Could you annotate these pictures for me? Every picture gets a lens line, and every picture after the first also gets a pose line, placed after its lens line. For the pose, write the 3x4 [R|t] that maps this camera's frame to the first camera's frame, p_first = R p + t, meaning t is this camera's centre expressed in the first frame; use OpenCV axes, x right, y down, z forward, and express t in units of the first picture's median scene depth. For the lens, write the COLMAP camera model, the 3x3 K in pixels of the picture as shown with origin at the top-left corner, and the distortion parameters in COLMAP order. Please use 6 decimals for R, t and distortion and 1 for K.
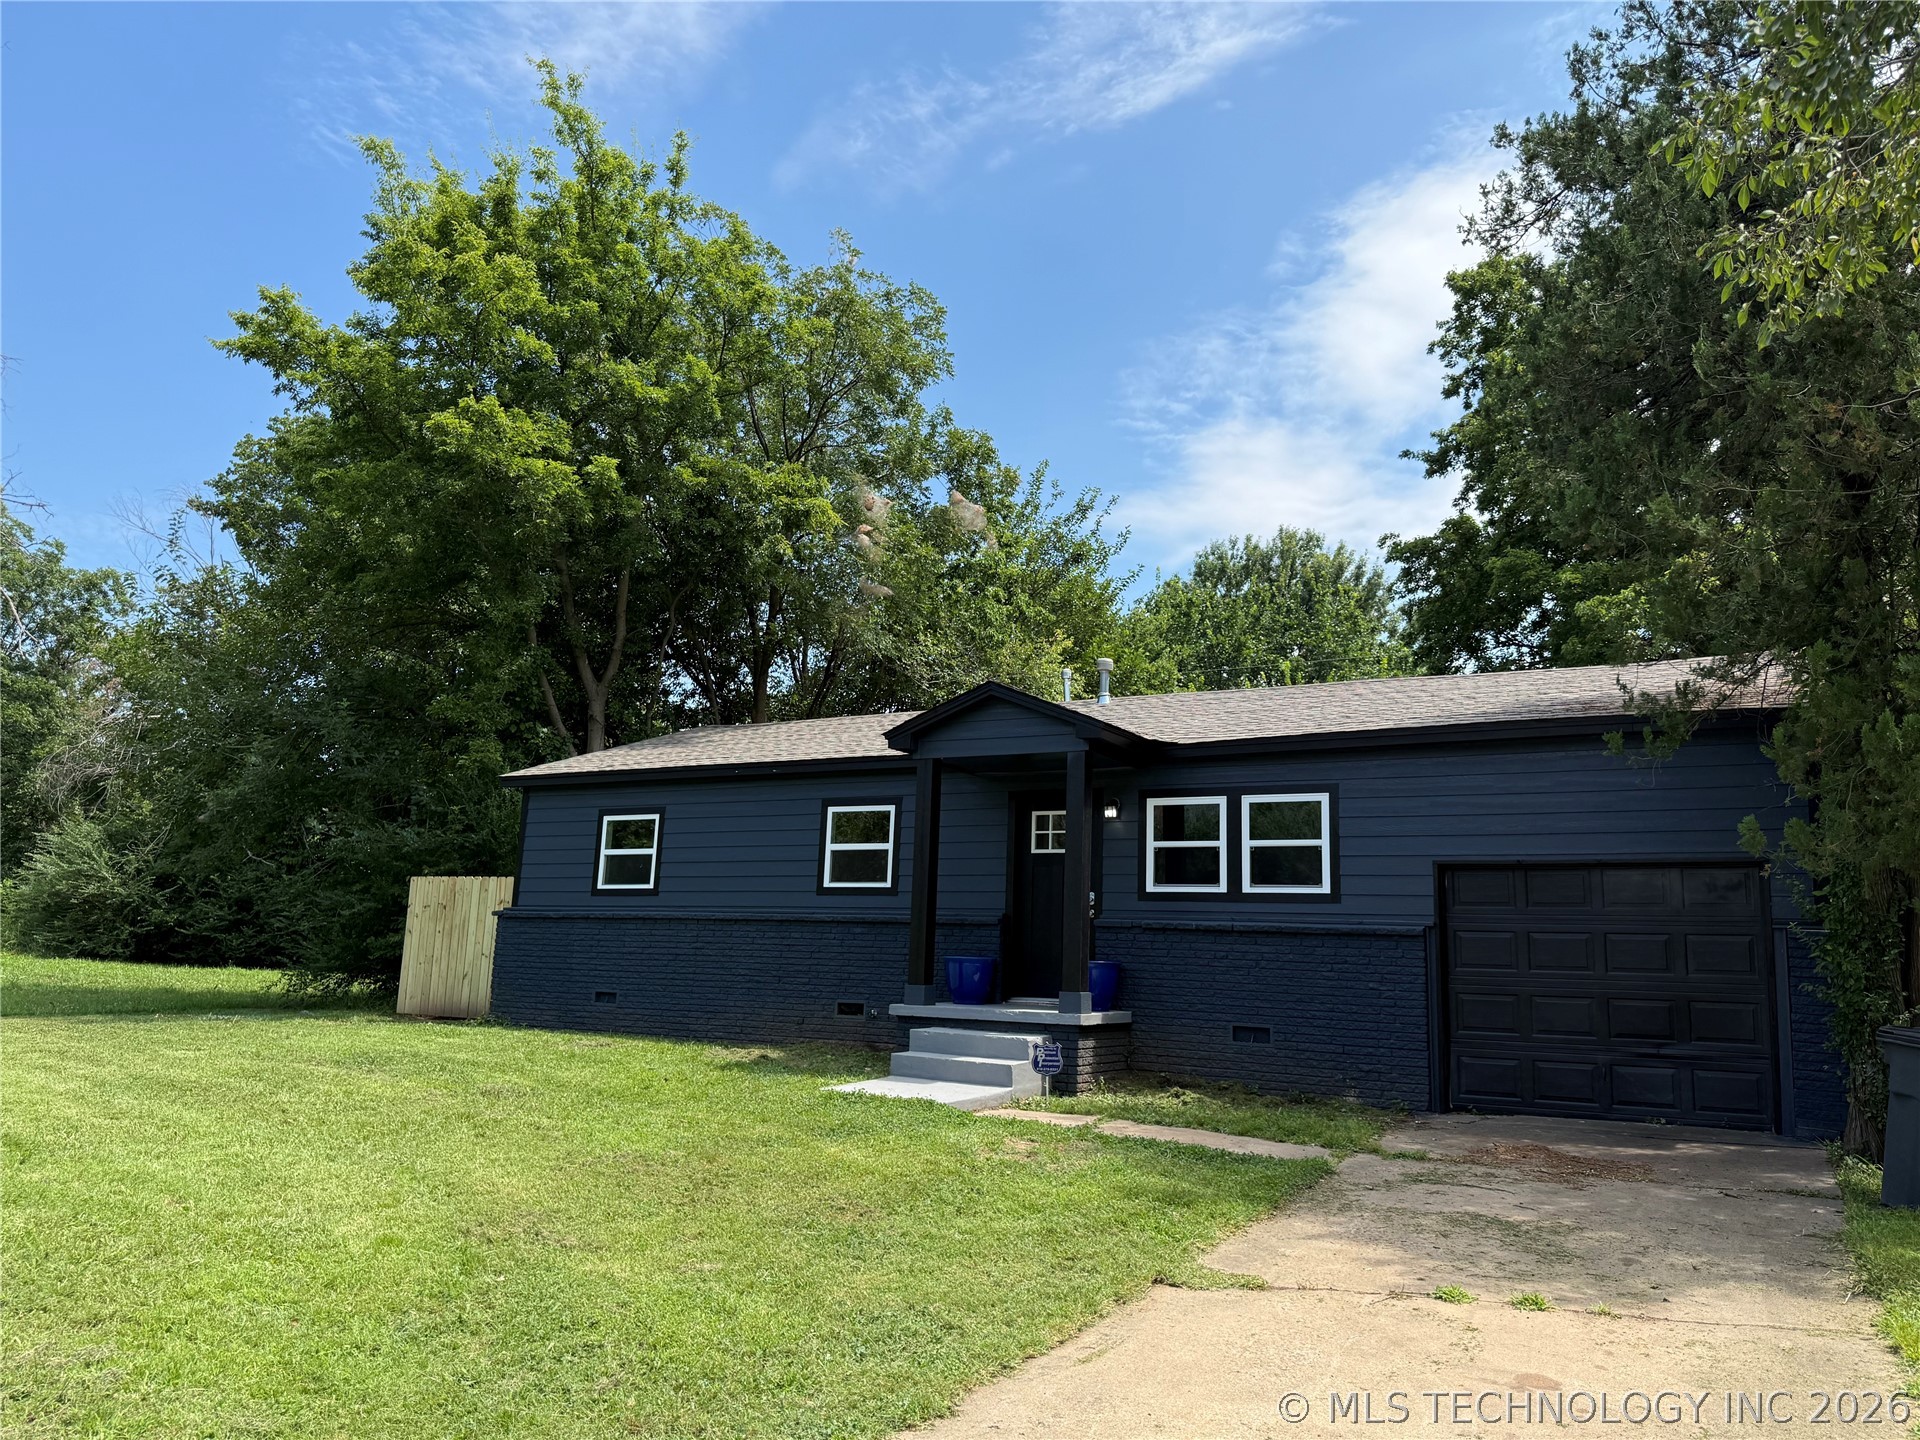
lens RADIAL K [[1354.0, 0, 956.6], [0, 1354.0, 718.9], [0, 0, 1]] dist [0.055715, -0.074089]
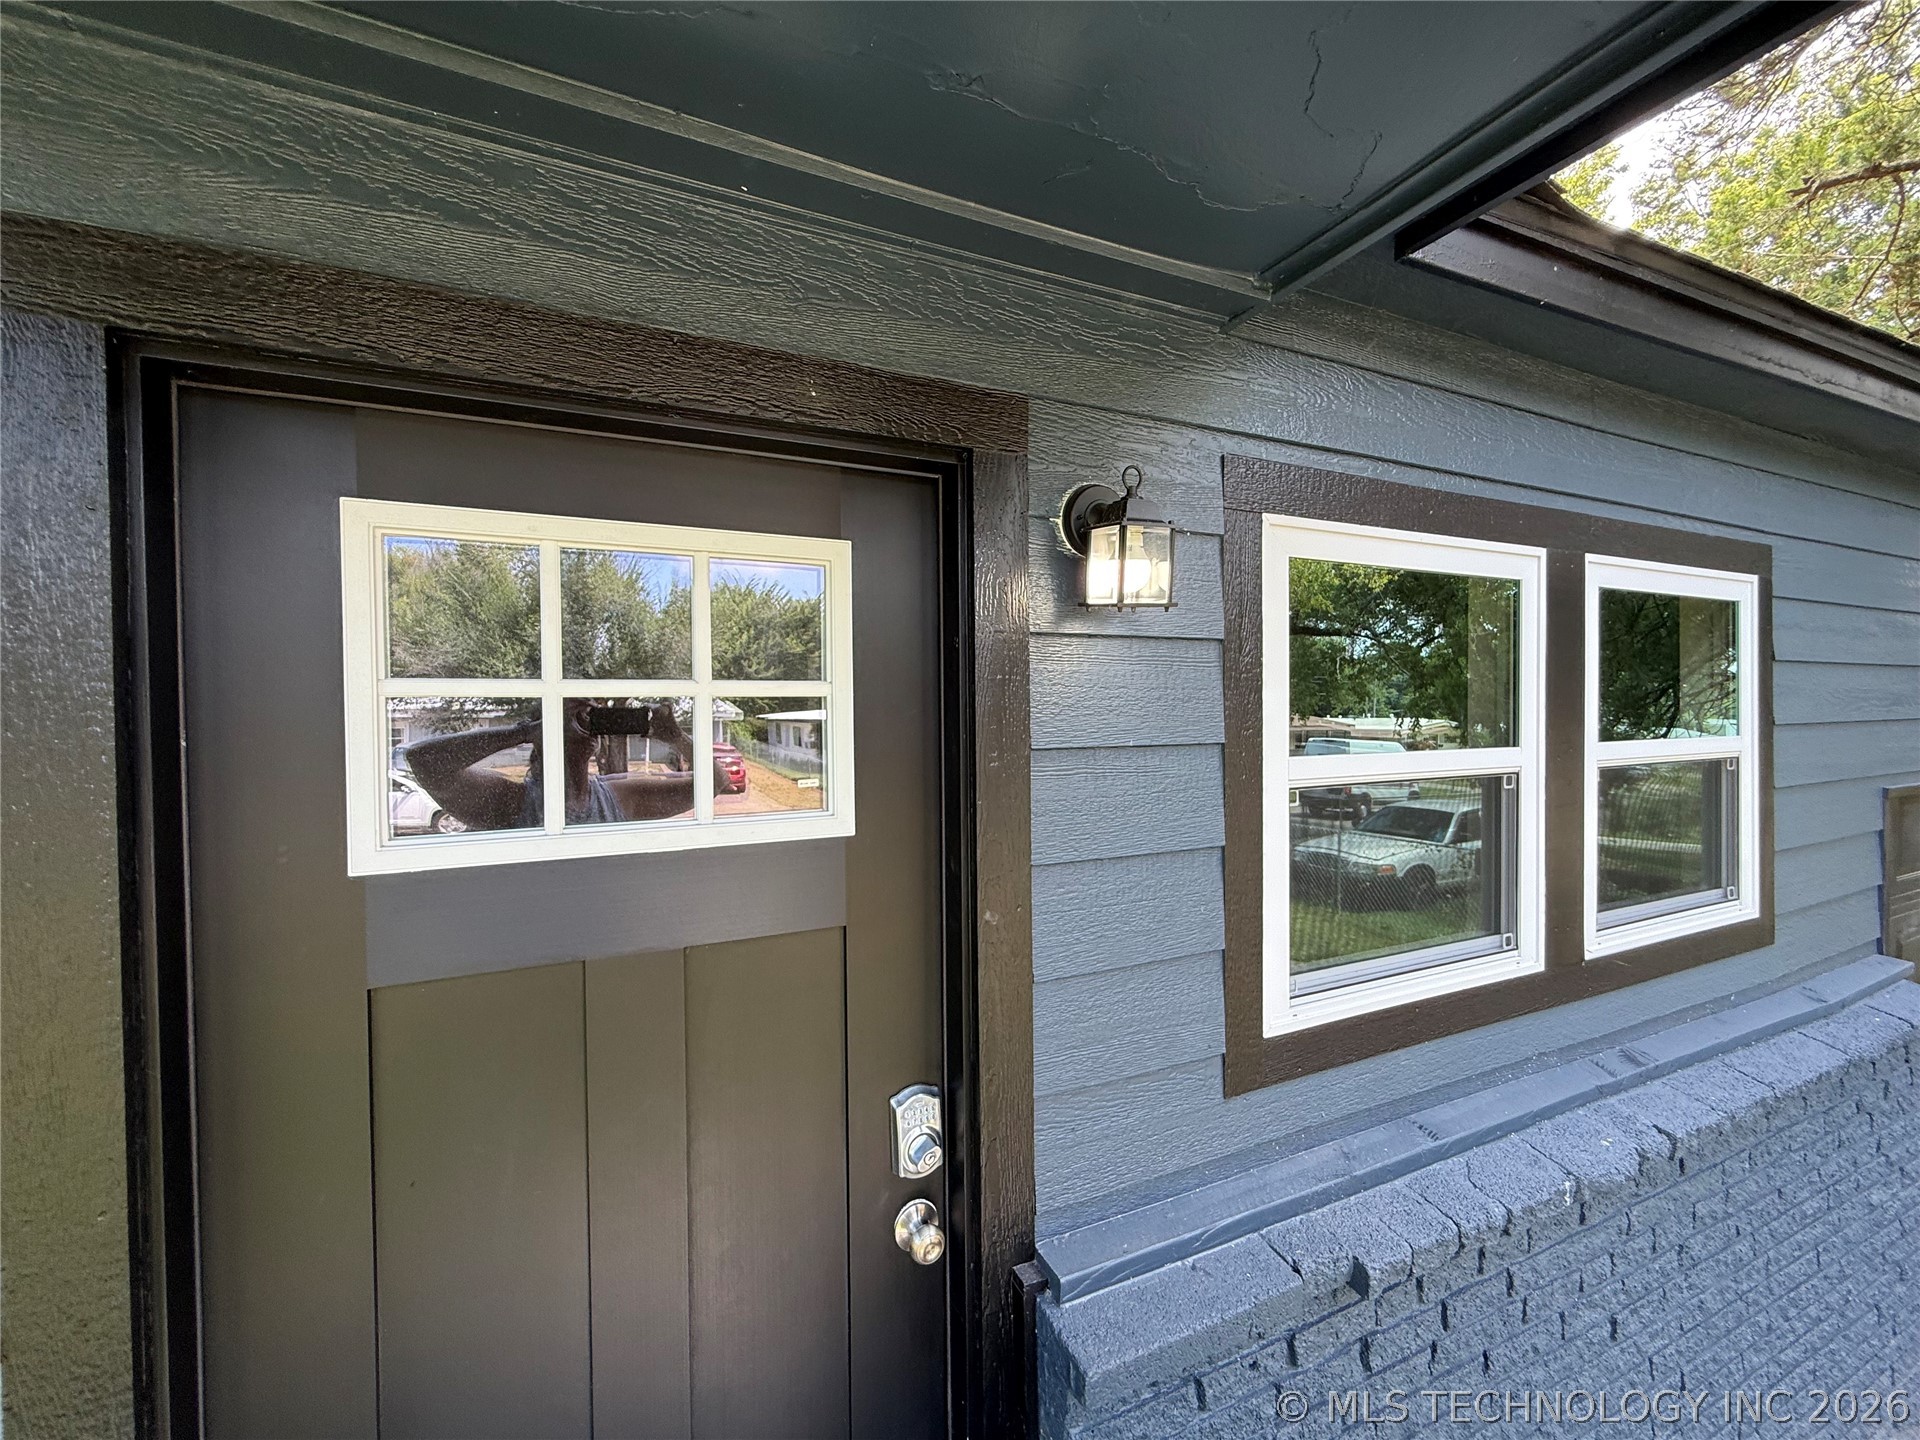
lens RADIAL K [[772.8, 0, 958.3], [0, 772.8, 724.2], [0, 0, 1]] dist [0.001881, -0.001175]
pose [[0.563840, -0.044918, 0.824661, 0.036677], [-0.105744, 0.986375, 0.126026, 0.080499], [-0.819086, -0.158262, 0.551408, 1.012594]]
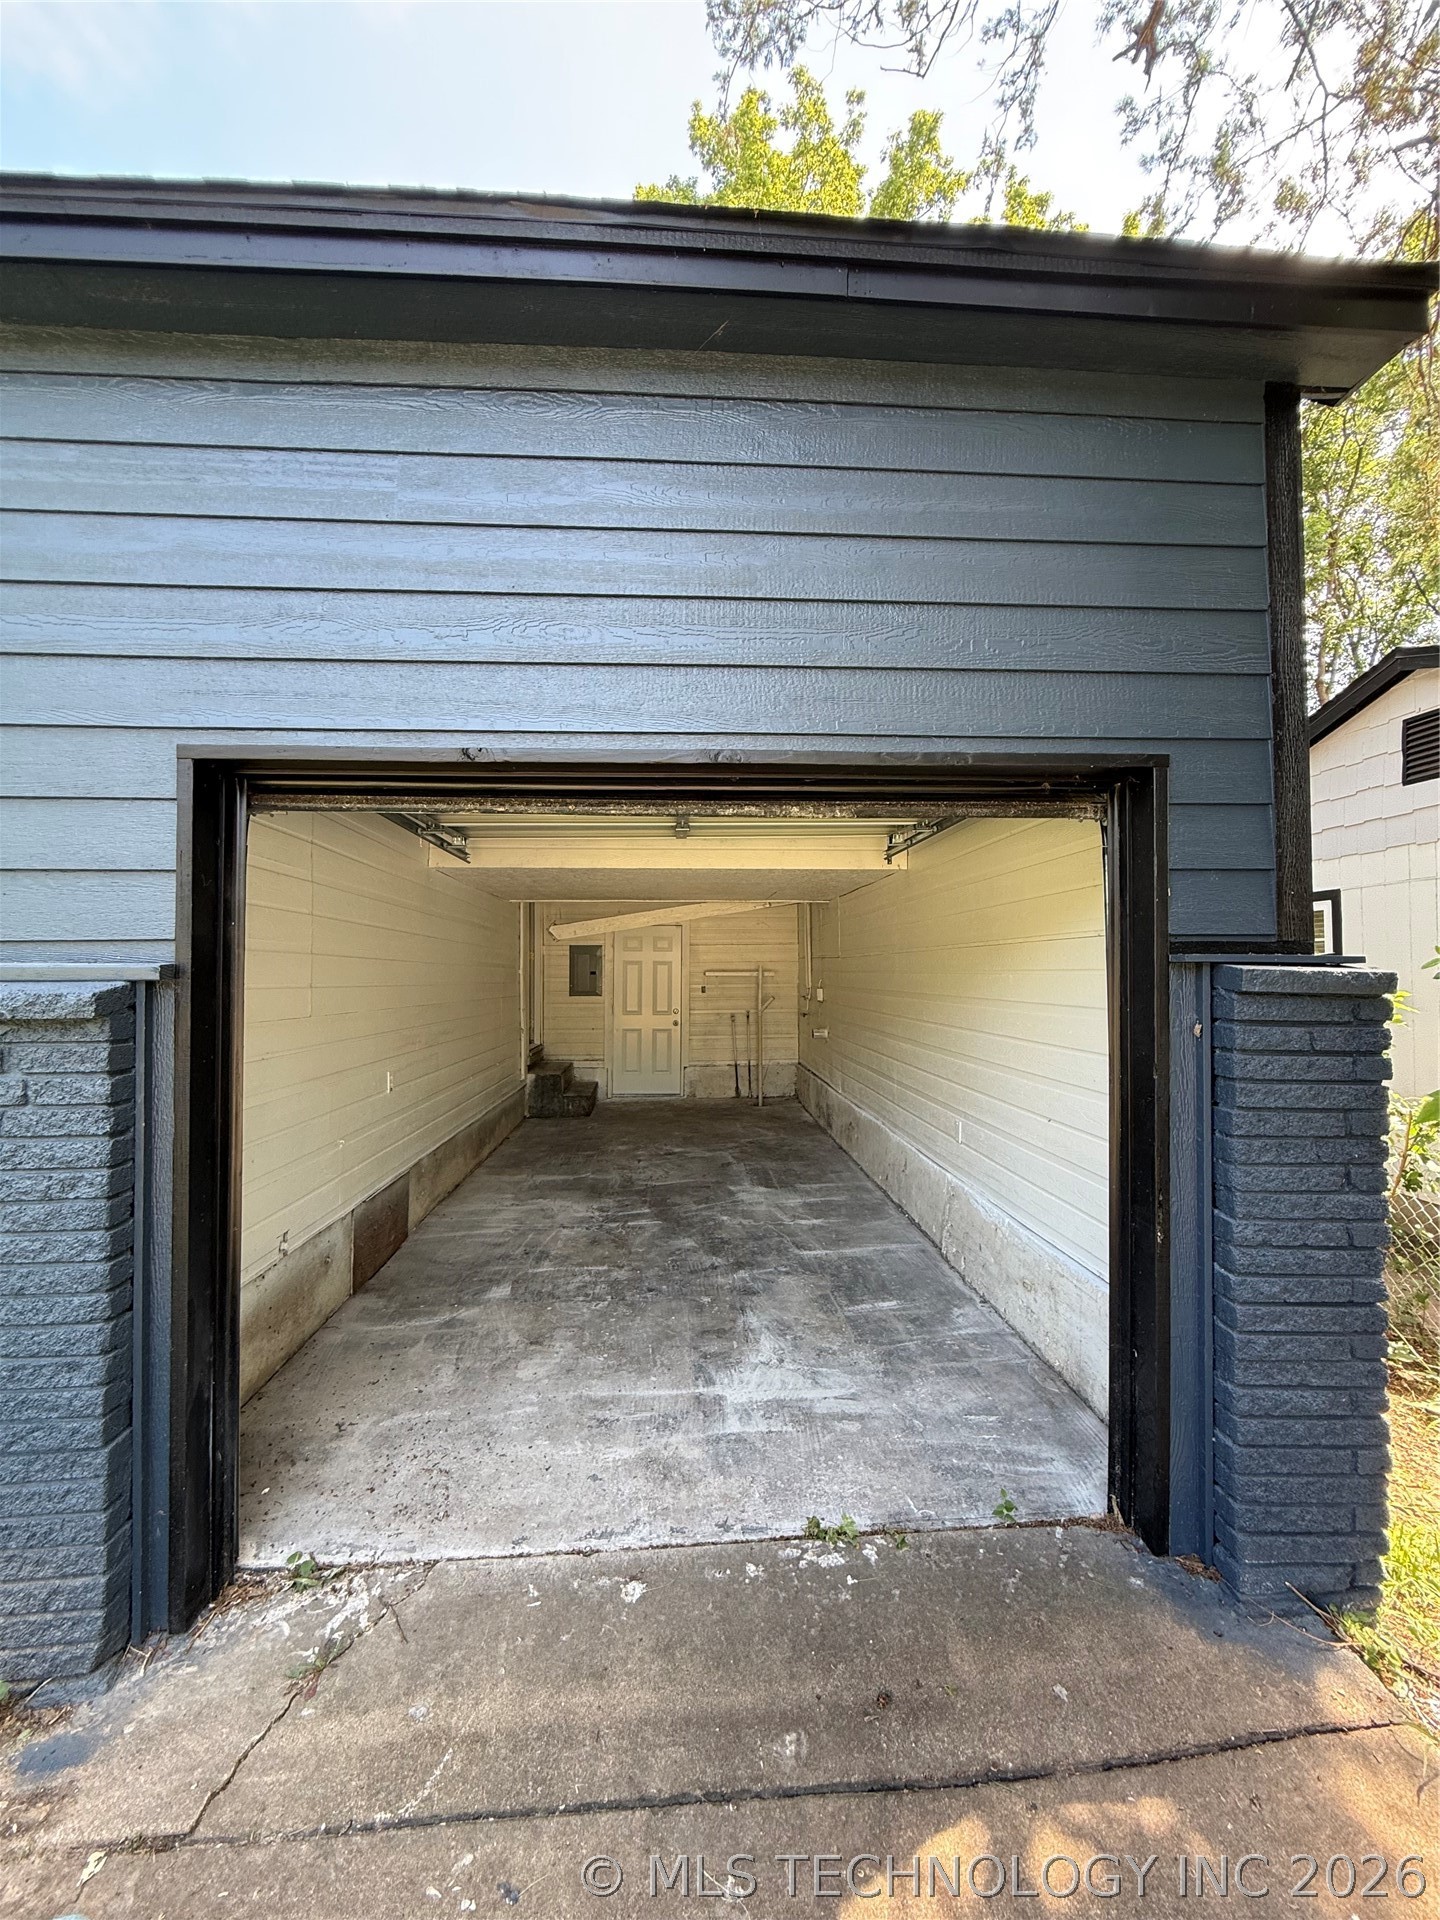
lens RADIAL K [[772.8, 0, 708.4], [0, 772.8, 957.4], [0, 0, 1]] dist [0.001881, -0.001175]
pose [[0.839113, -0.023962, 0.543430, 0.328861], [-0.061981, 0.988311, 0.139285, 0.109819], [-0.540415, -0.150559, 0.827819, 0.747296]]
